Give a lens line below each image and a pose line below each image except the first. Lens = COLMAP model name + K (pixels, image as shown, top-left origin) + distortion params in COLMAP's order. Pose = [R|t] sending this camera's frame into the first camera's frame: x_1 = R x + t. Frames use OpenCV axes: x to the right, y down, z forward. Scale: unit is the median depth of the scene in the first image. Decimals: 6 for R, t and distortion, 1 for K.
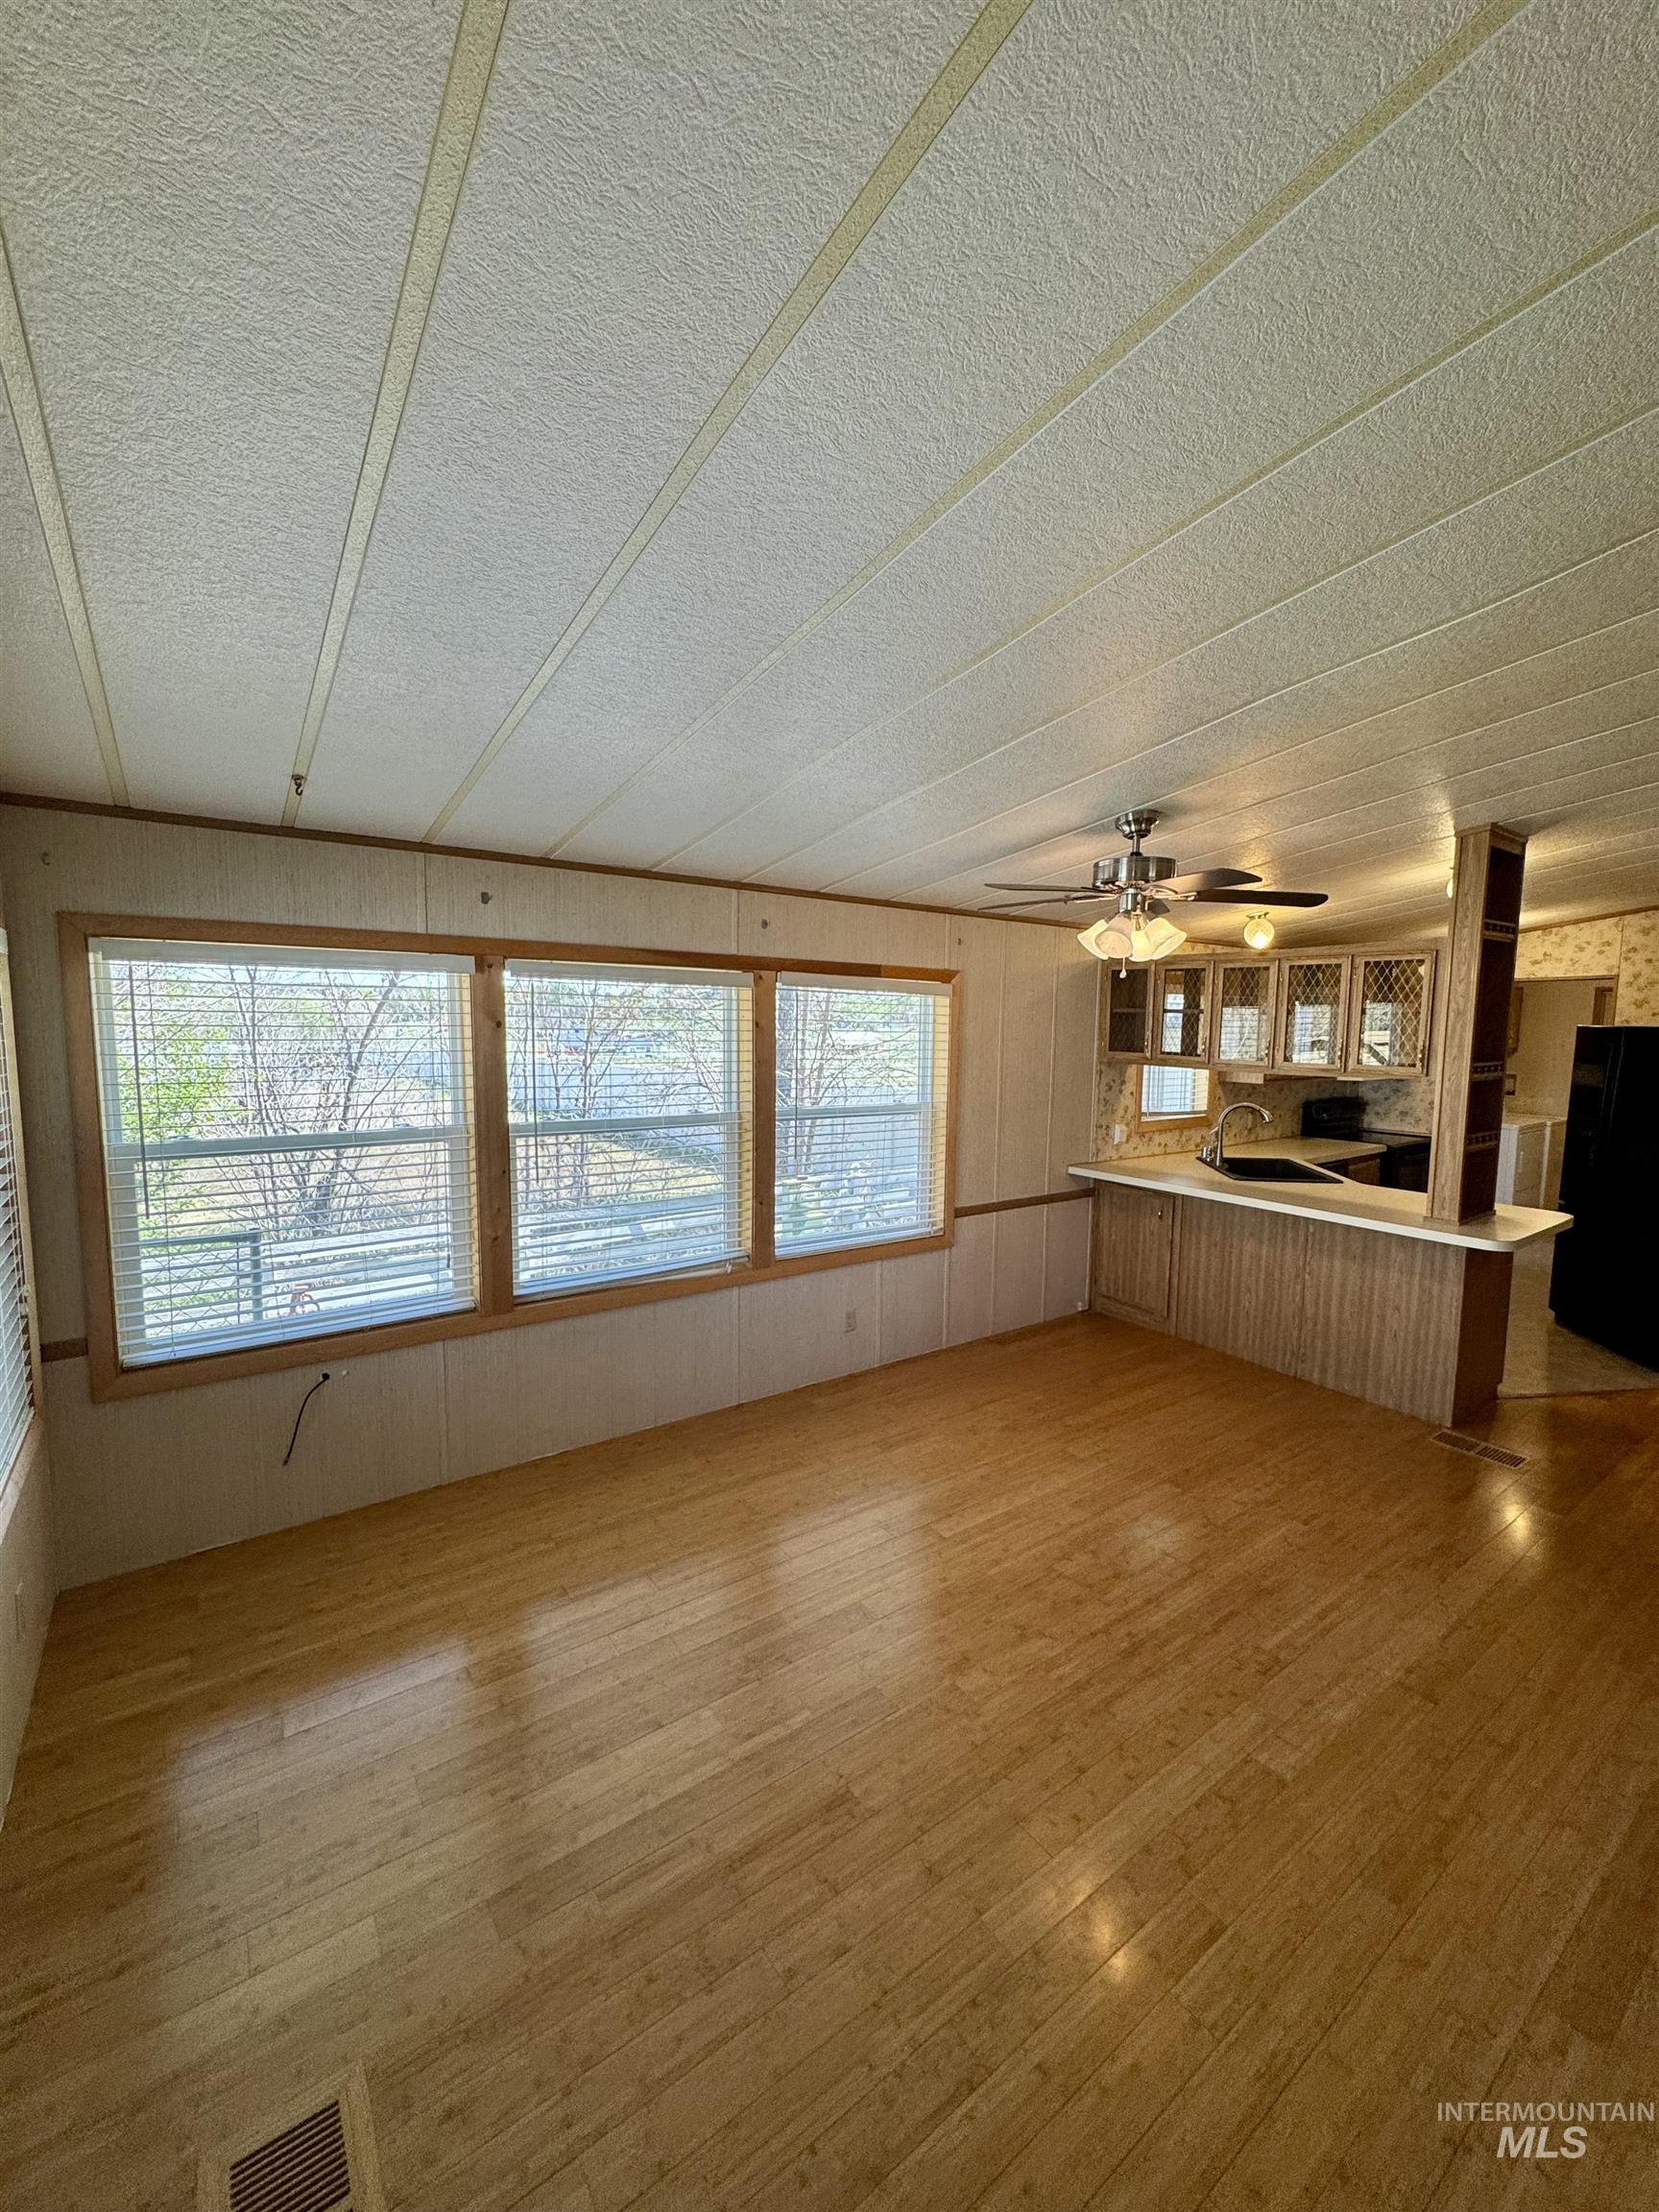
lens RADIAL K [[882.2, 0, 828.6], [0, 882.2, 1111.5], [0, 0, 1]] dist [-0.001083, 0.000494]
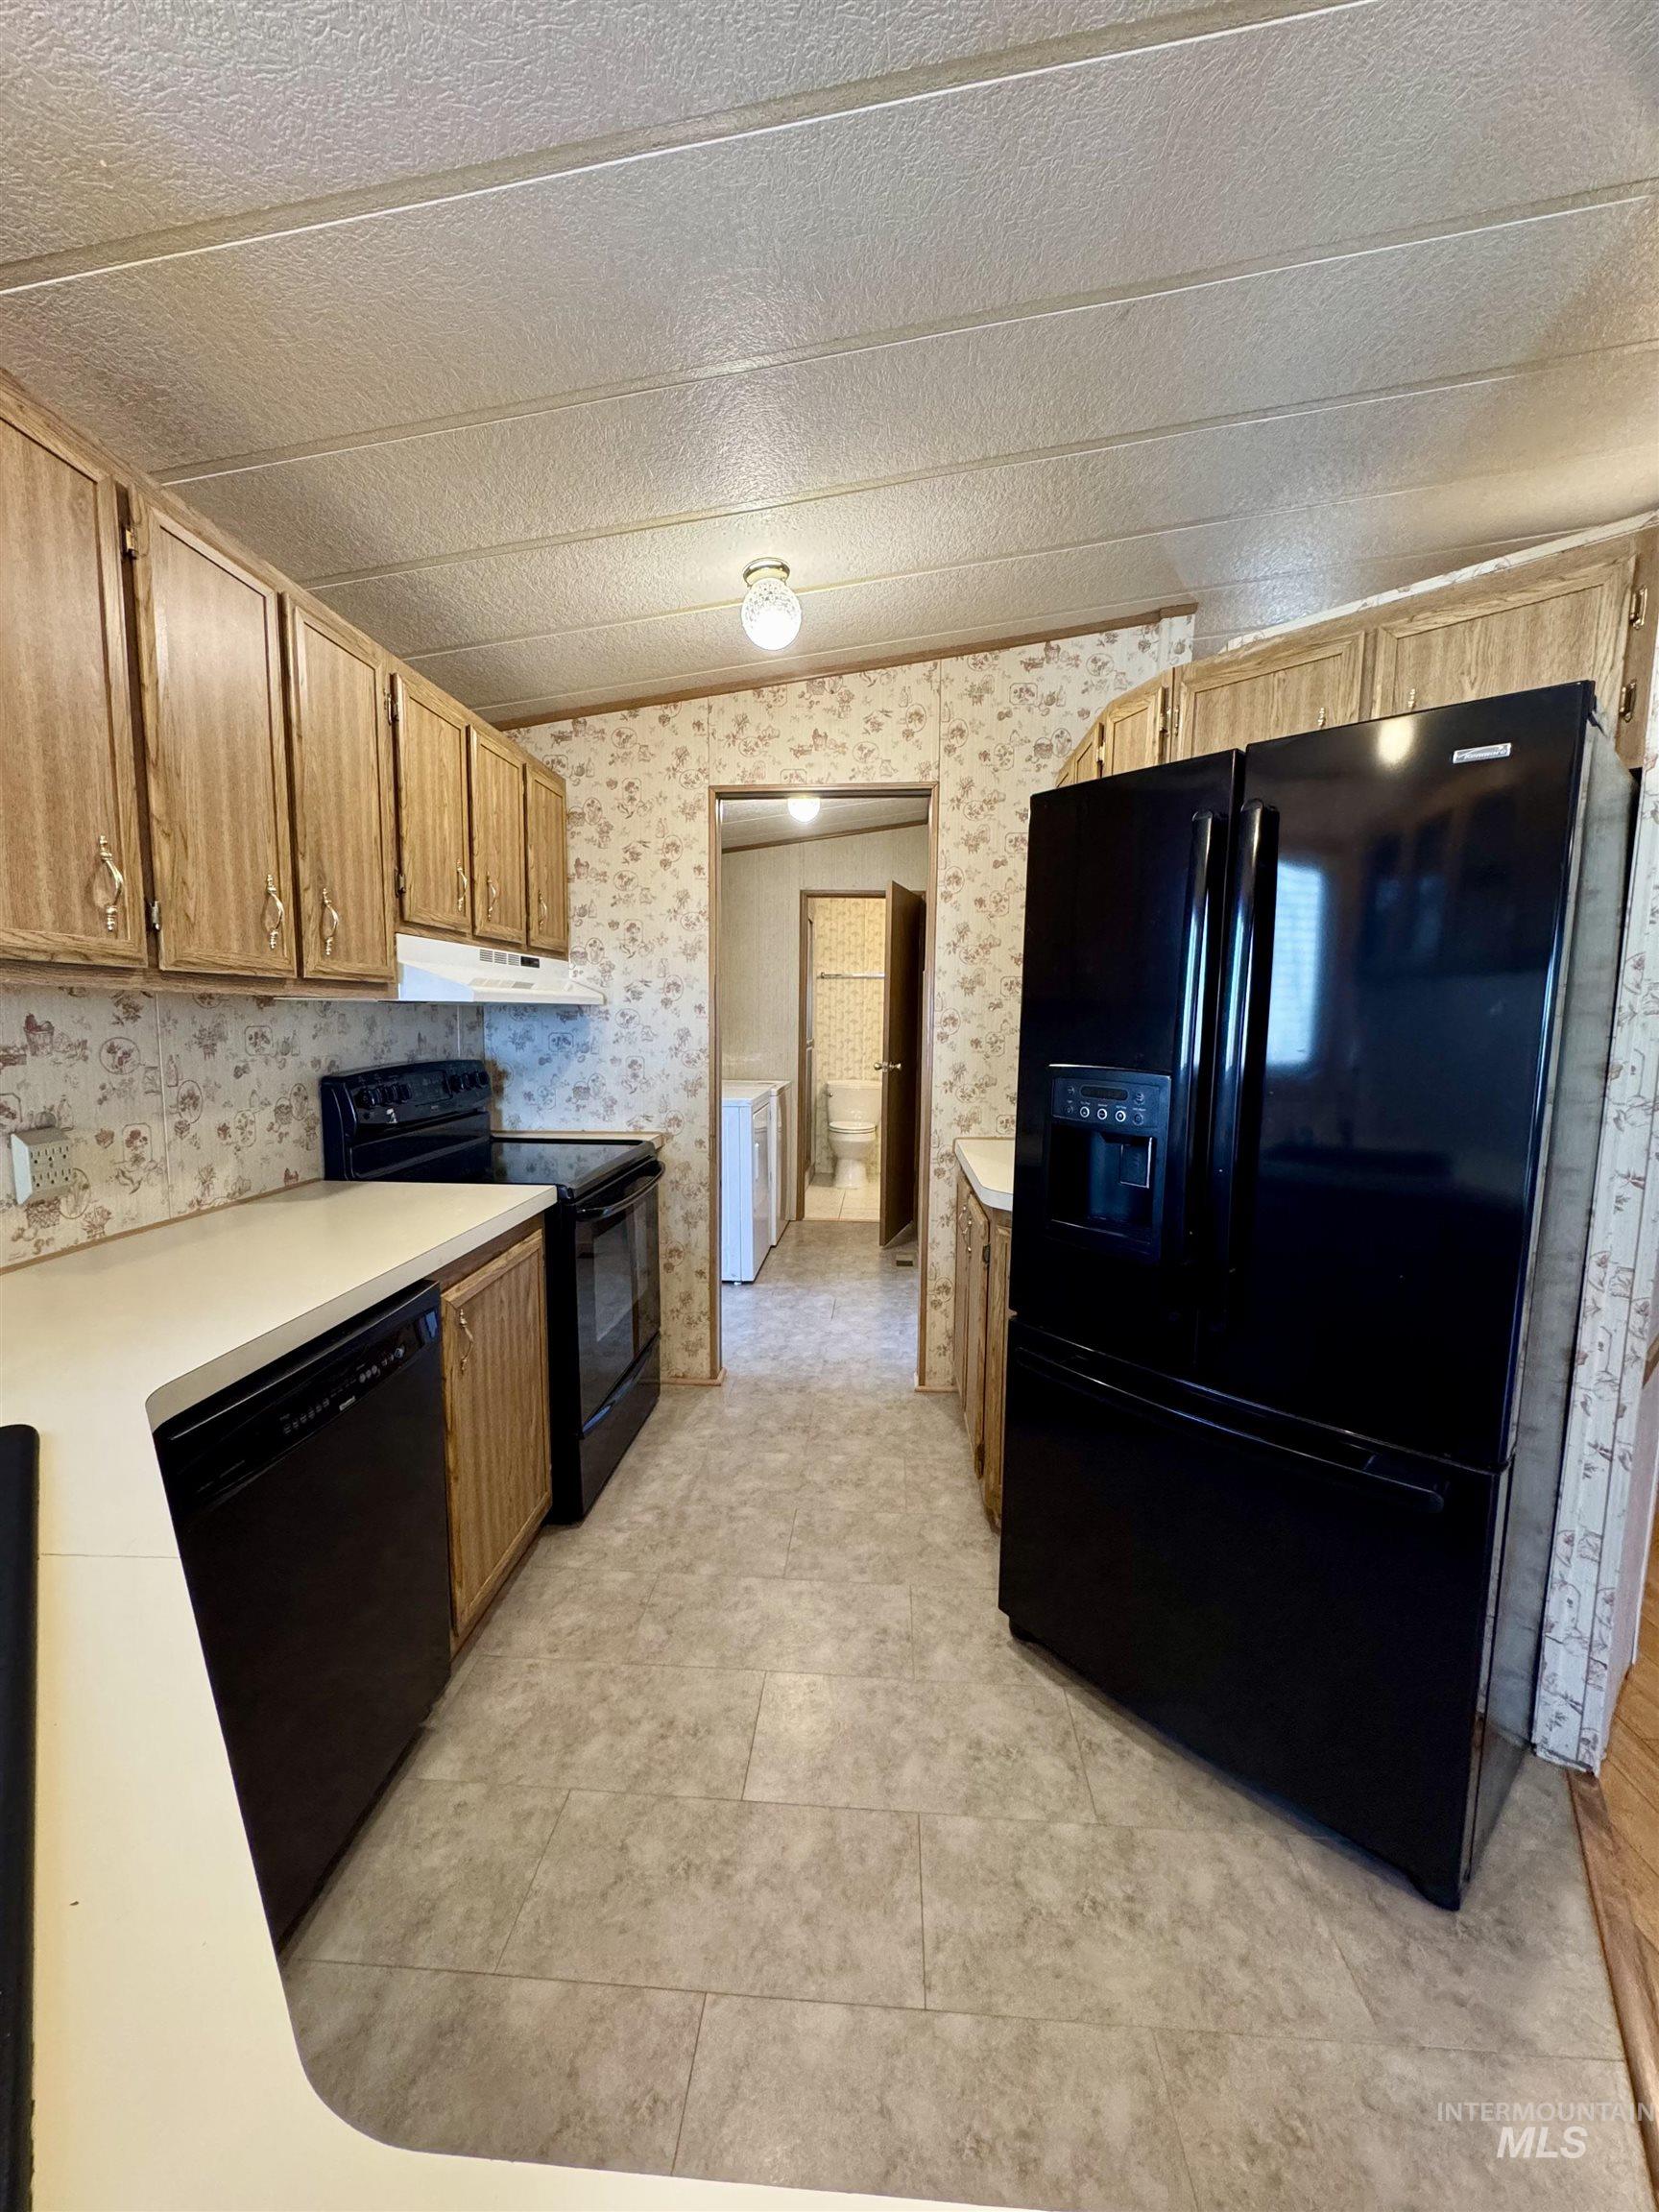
lens RADIAL K [[882.2, 0, 830.9], [0, 882.2, 1109.6], [0, 0, 1]] dist [-0.001083, 0.000494]
pose [[0.639894, -0.082073, 0.764068, 0.646842], [0.073220, 0.996269, 0.045694, 0.000066], [-0.764967, 0.026705, 0.643516, 1.018535]]
